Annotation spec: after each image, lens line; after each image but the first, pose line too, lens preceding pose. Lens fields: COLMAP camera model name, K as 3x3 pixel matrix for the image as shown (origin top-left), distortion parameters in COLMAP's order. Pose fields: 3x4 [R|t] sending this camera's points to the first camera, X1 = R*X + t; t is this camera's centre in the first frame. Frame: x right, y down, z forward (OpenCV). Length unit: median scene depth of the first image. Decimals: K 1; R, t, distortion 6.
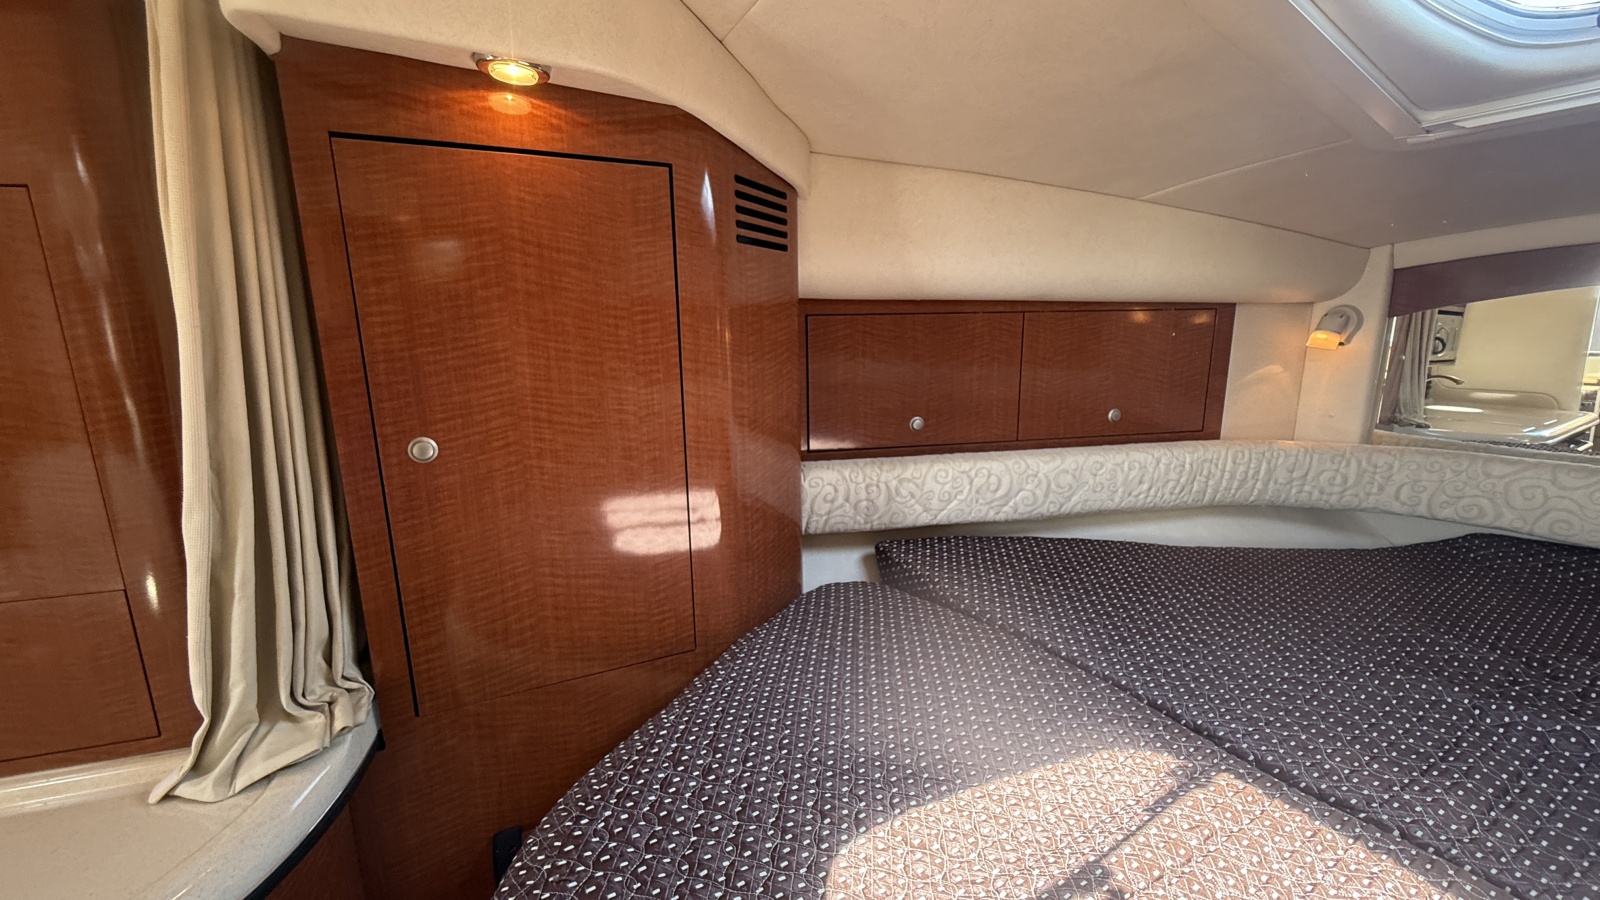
lens RADIAL K [[645.0, 0, 791.6], [0, 645.0, 452.4], [0, 0, 1]] dist [-0.000826, -0.000205]
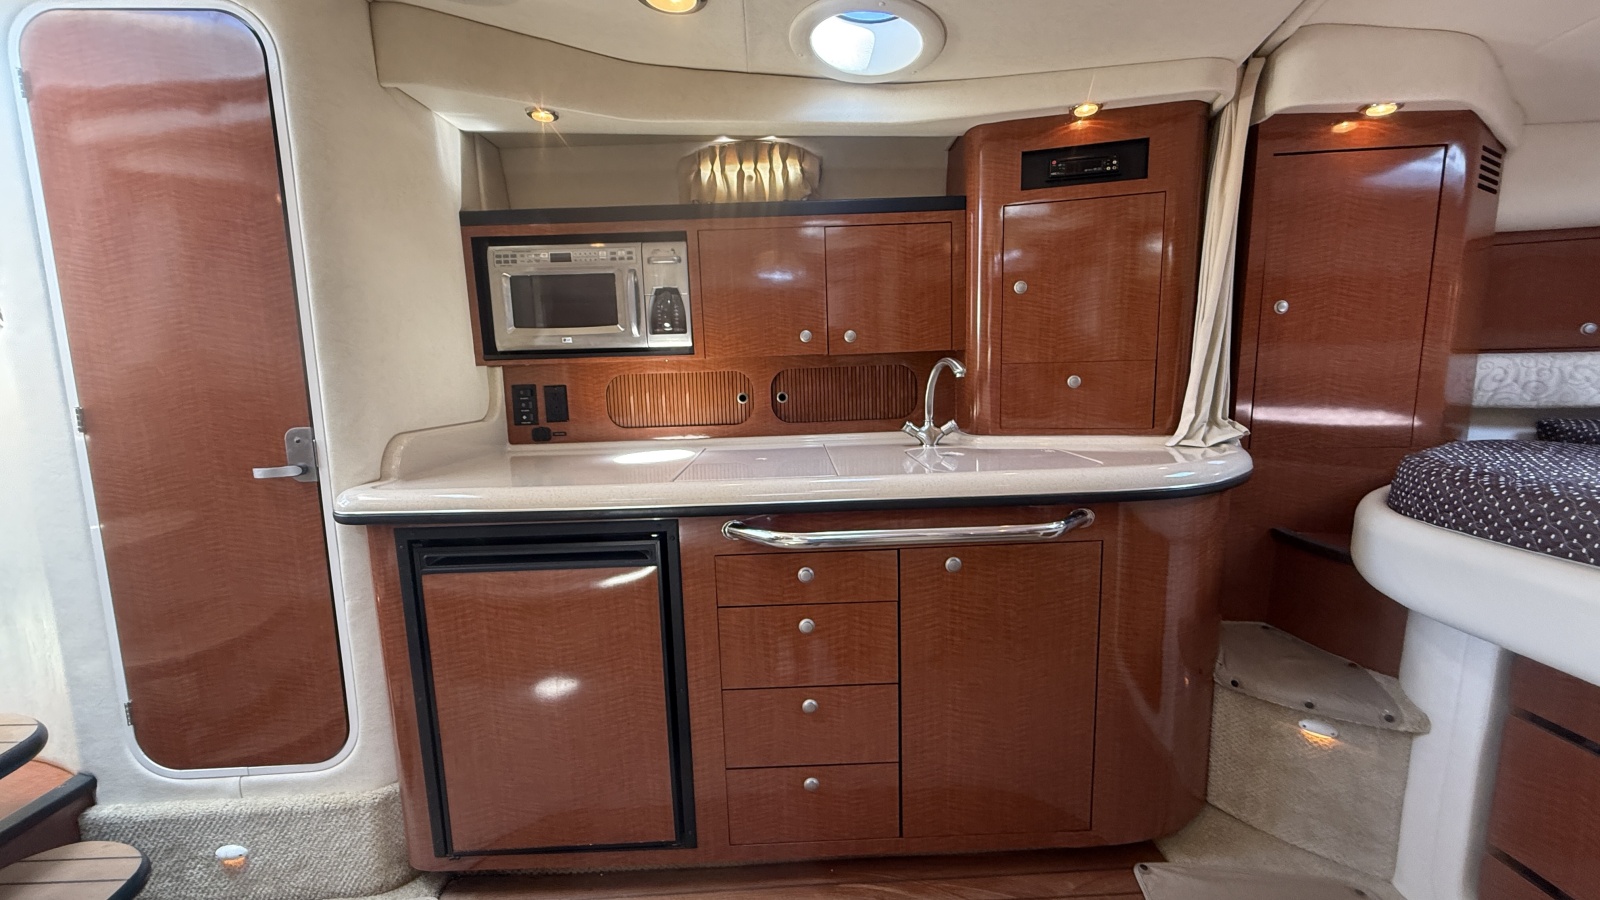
lens RADIAL K [[645.0, 0, 791.6], [0, 645.0, 452.4], [0, 0, 1]] dist [-0.000826, -0.000205]
pose [[0.850967, 0.075102, -0.519822, -0.480954], [-0.087934, 0.996126, -0.000035, 0.350887], [0.517806, 0.045740, 0.854274, -0.894752]]
